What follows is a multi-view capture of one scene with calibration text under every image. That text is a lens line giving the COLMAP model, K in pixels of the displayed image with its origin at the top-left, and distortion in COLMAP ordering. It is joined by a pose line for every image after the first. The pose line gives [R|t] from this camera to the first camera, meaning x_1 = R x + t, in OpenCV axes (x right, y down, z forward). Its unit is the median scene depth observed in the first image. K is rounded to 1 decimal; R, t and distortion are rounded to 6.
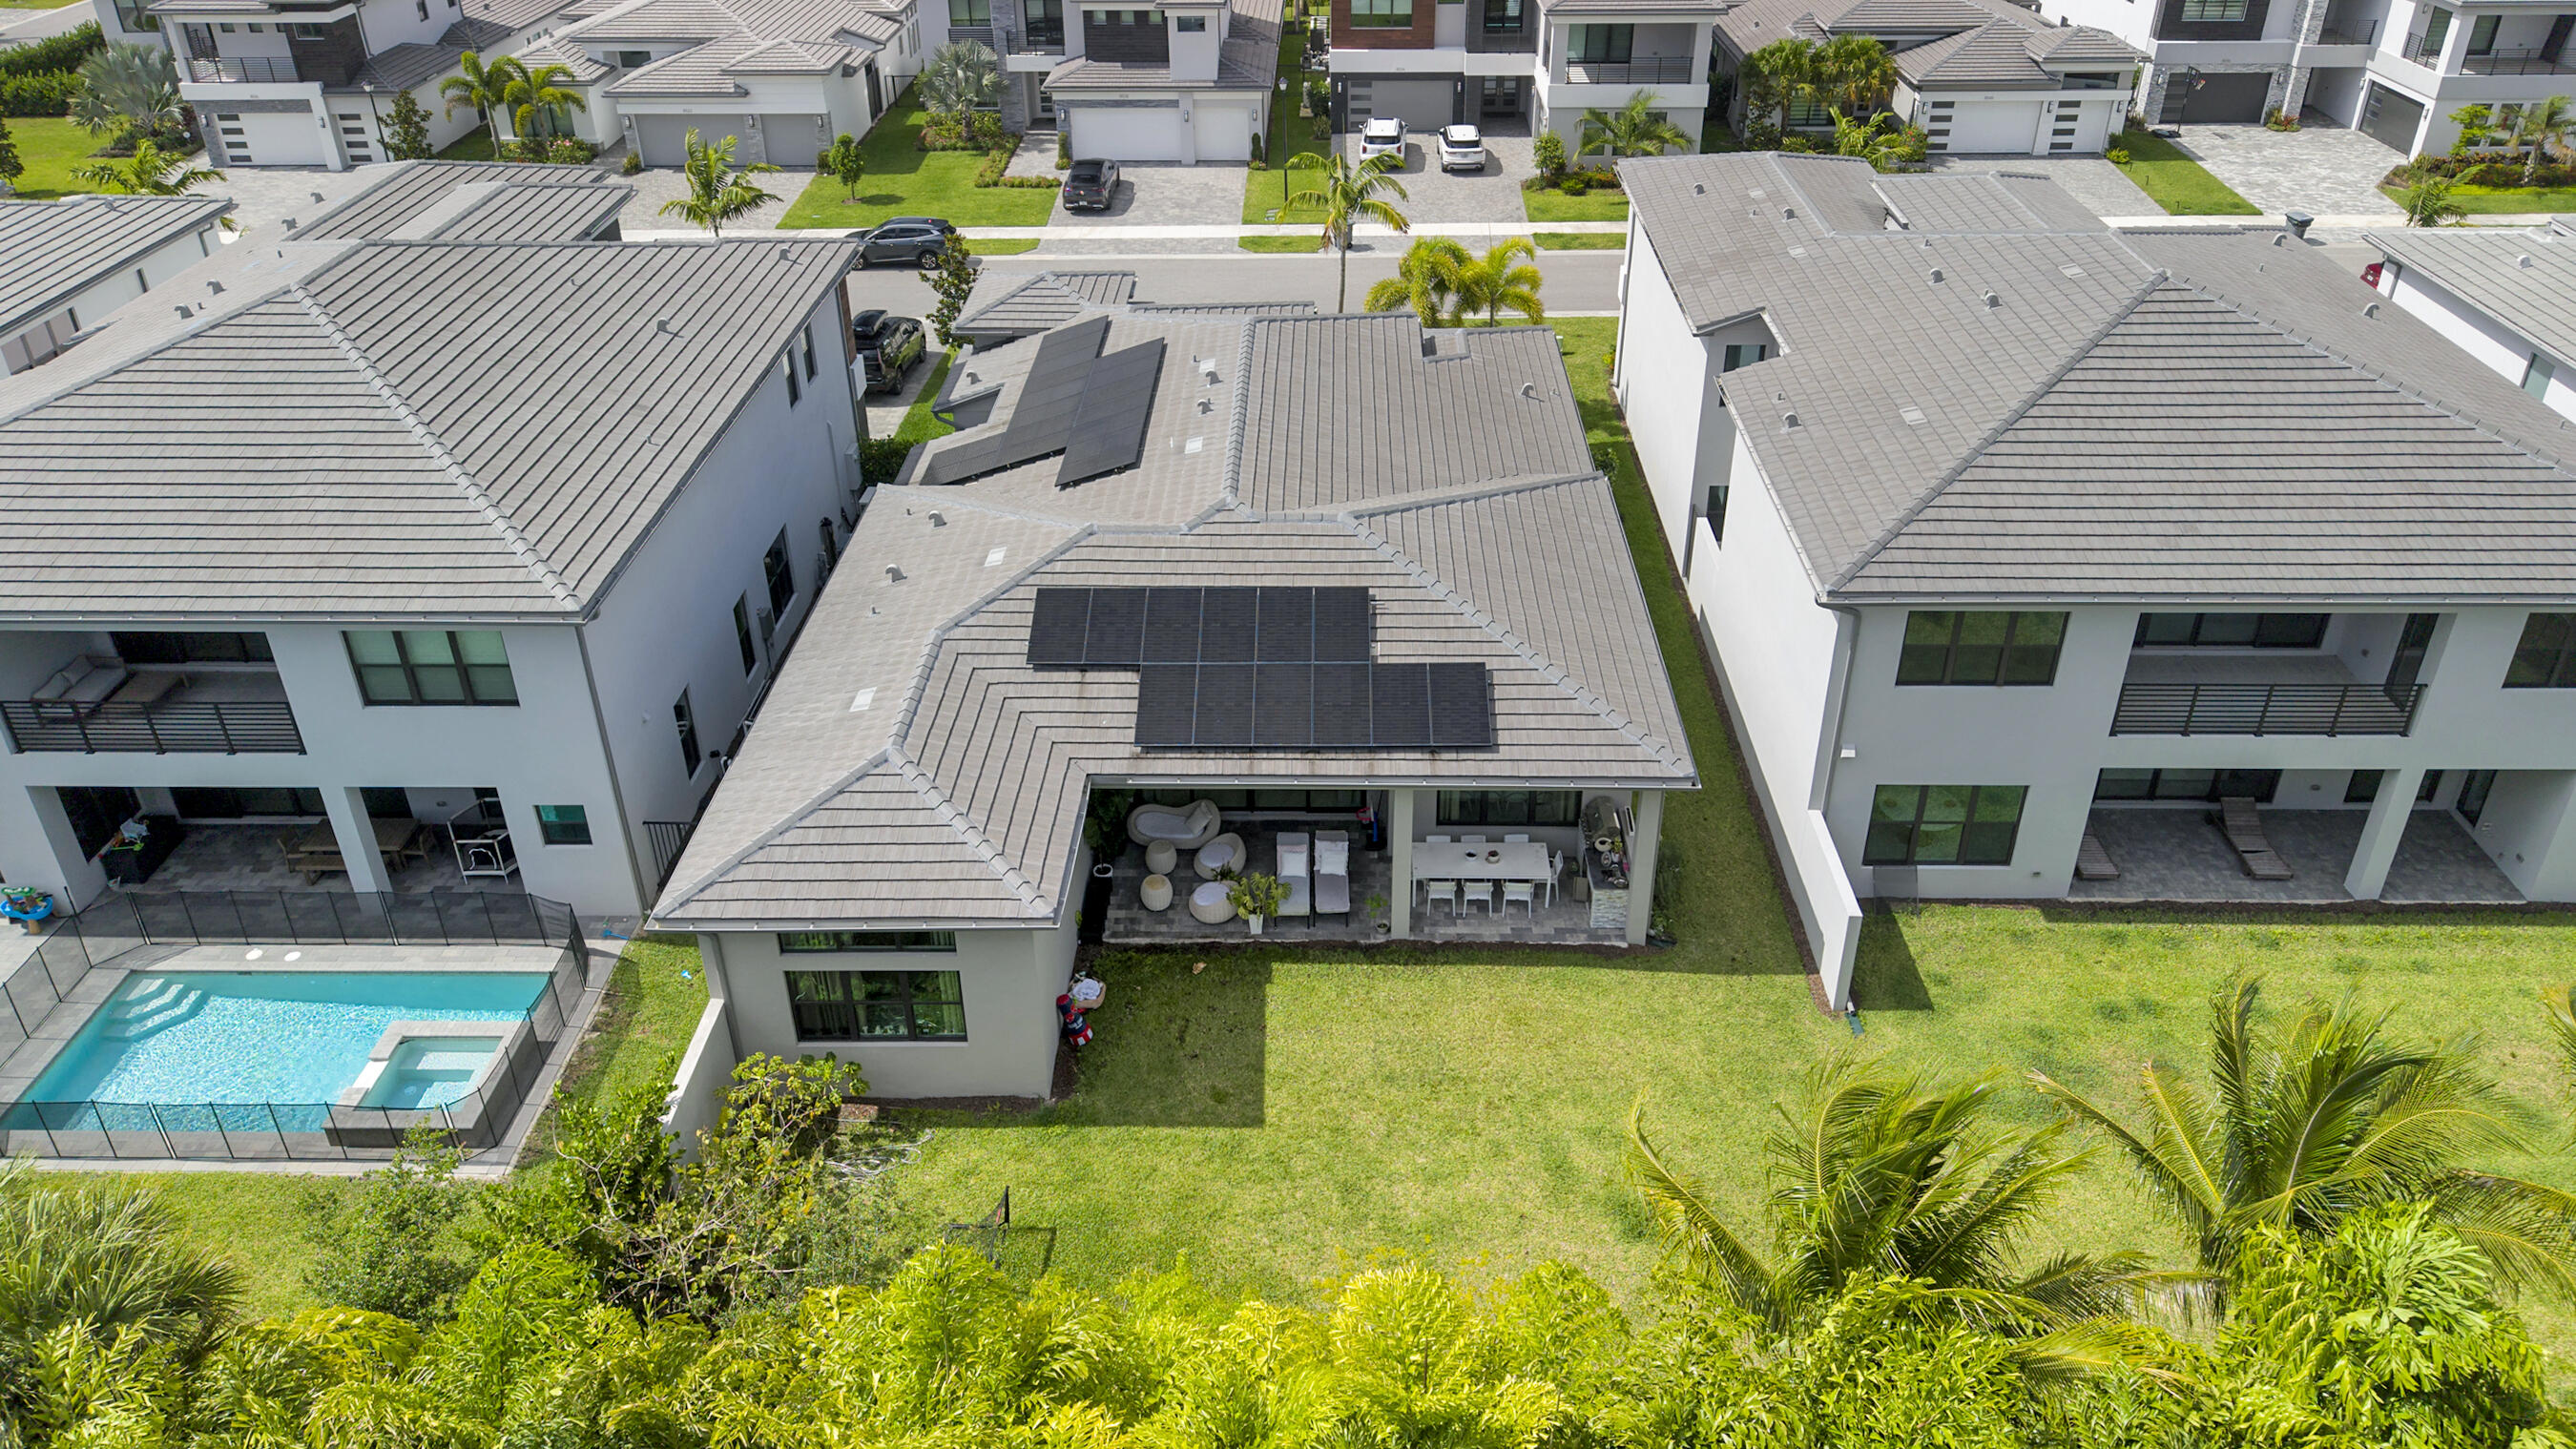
lens RADIAL K [[1767.4, 0, 1303.0], [0, 1767.4, 716.0], [0, 0, 1]] dist [0.001460, 0.004652]
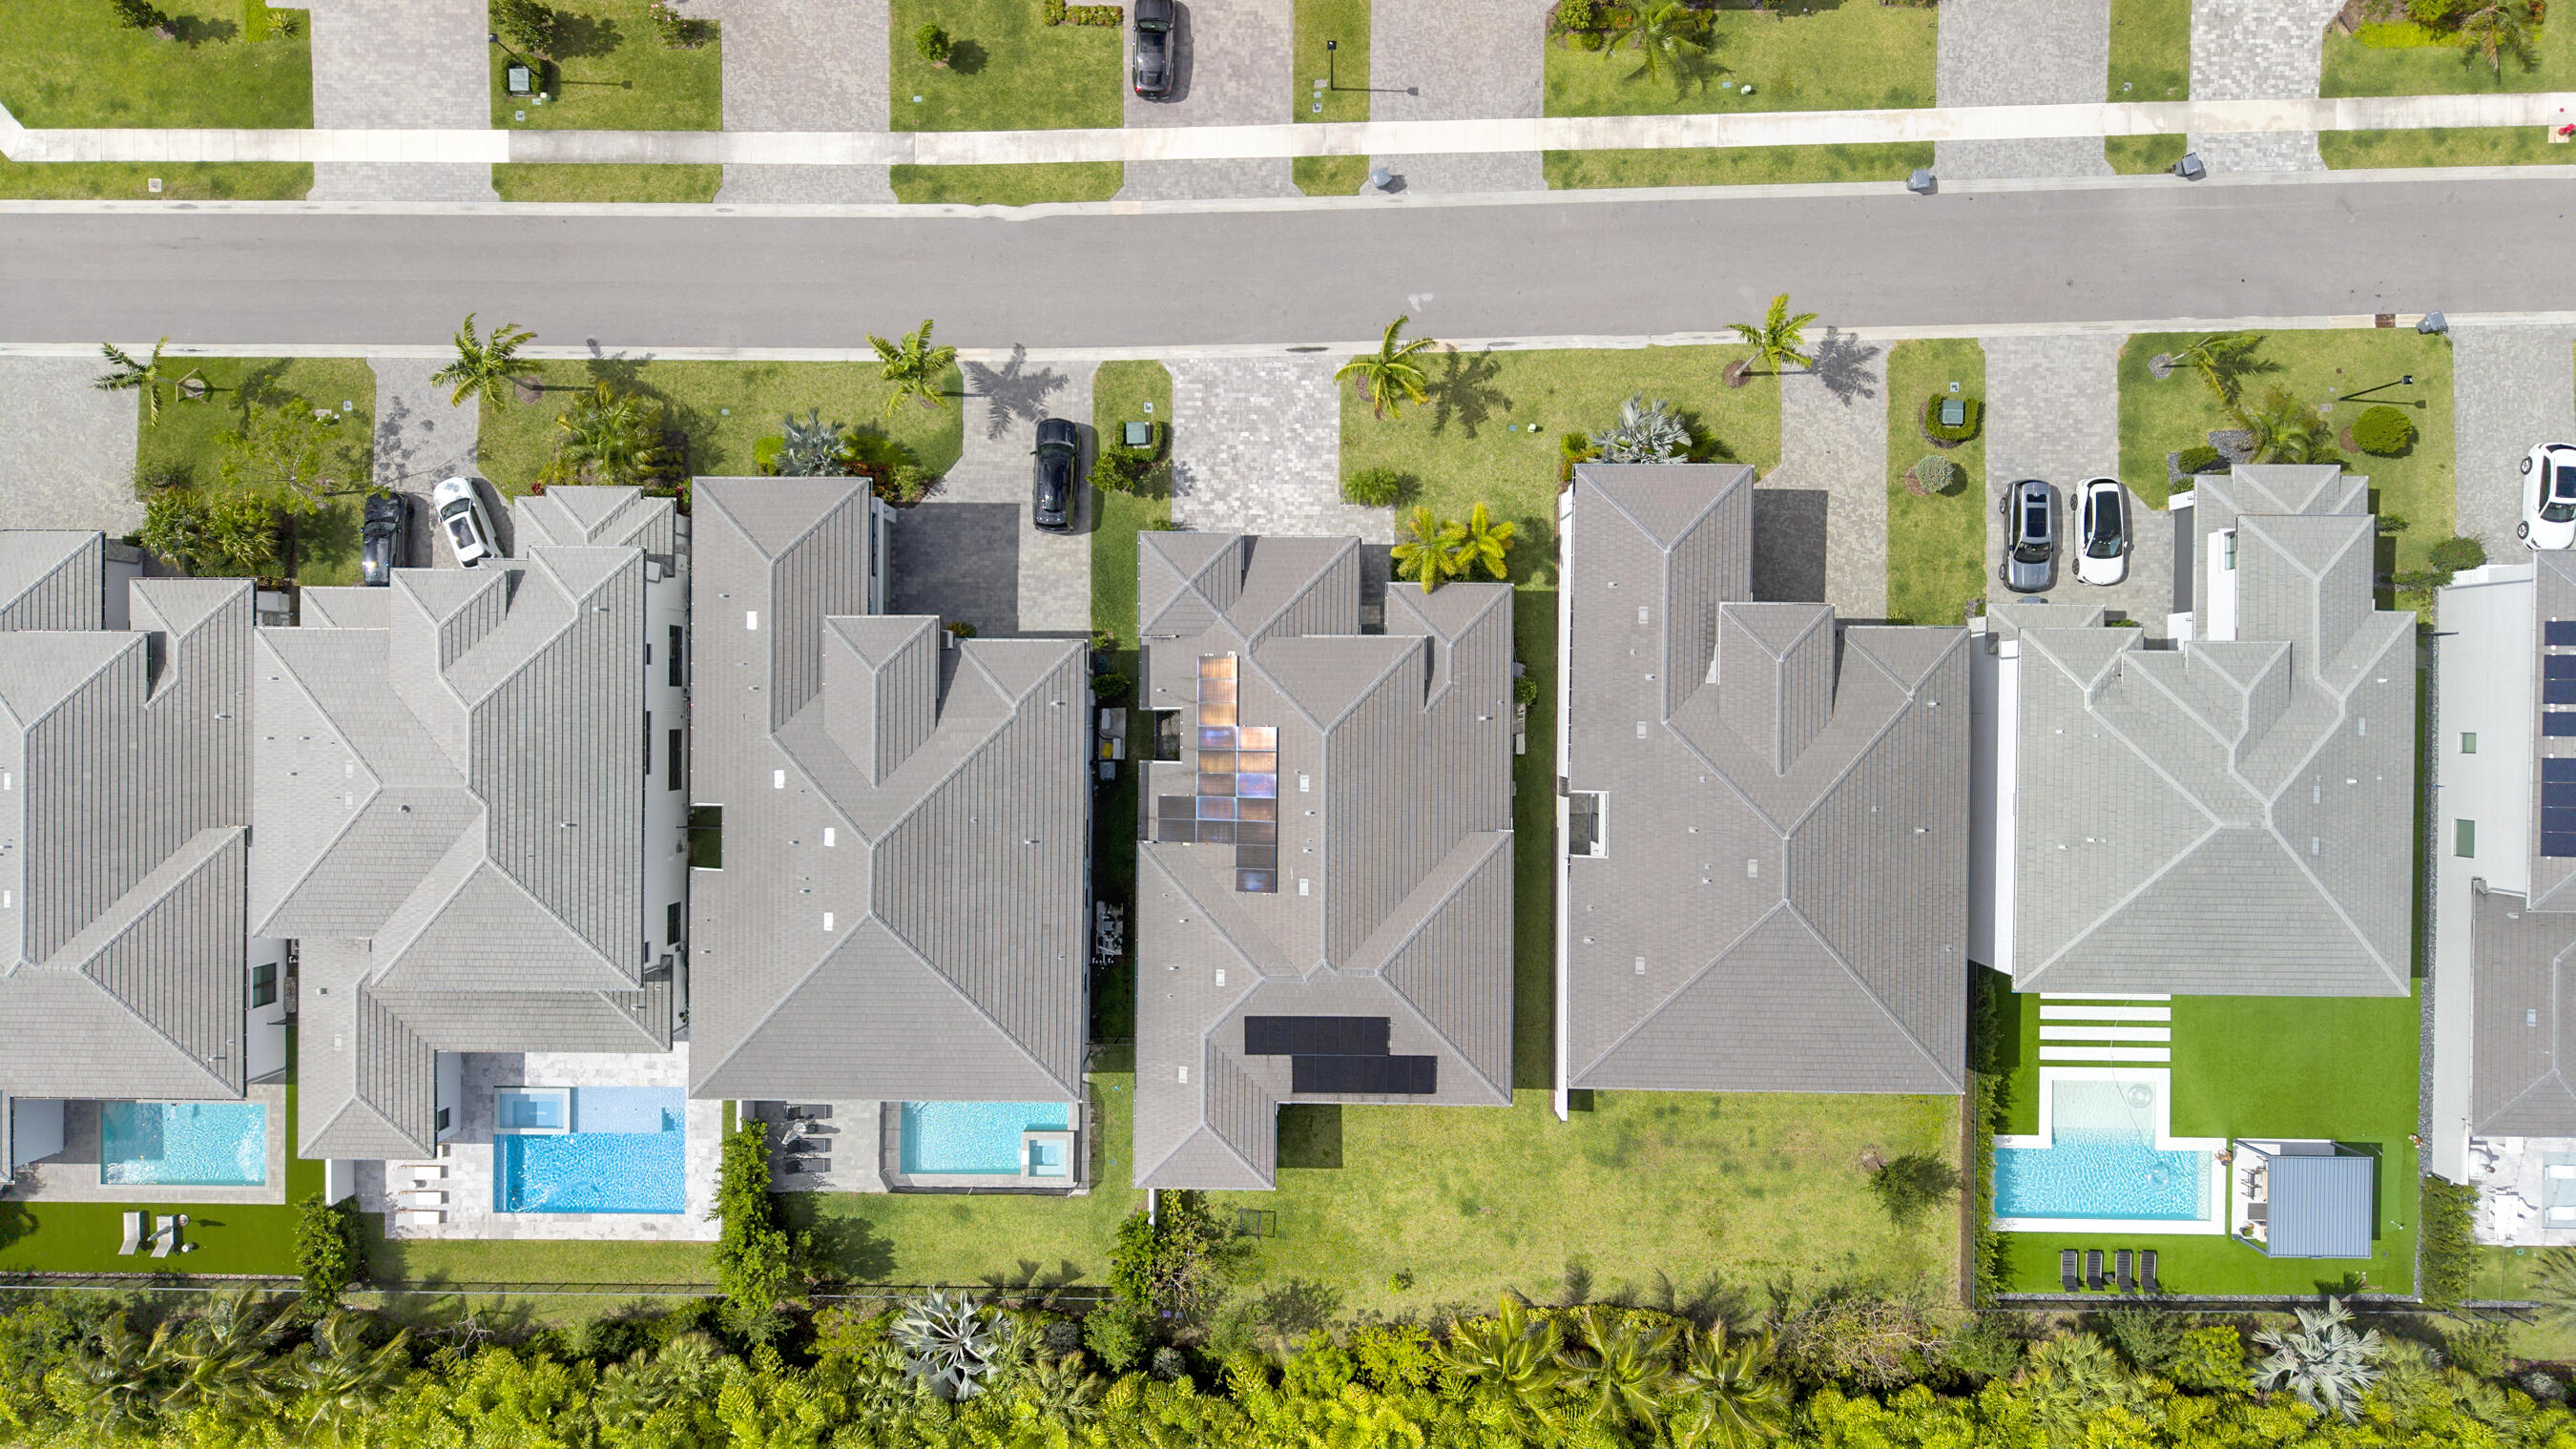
lens RADIAL K [[1767.4, 0, 1303.0], [0, 1767.4, 716.0], [0, 0, 1]] dist [0.001460, 0.004652]
pose [[0.999897, -0.011992, 0.007883, -0.091879], [-0.001151, 0.480503, 0.876993, -2.419238], [-0.014304, -0.876911, 0.480439, 0.246924]]
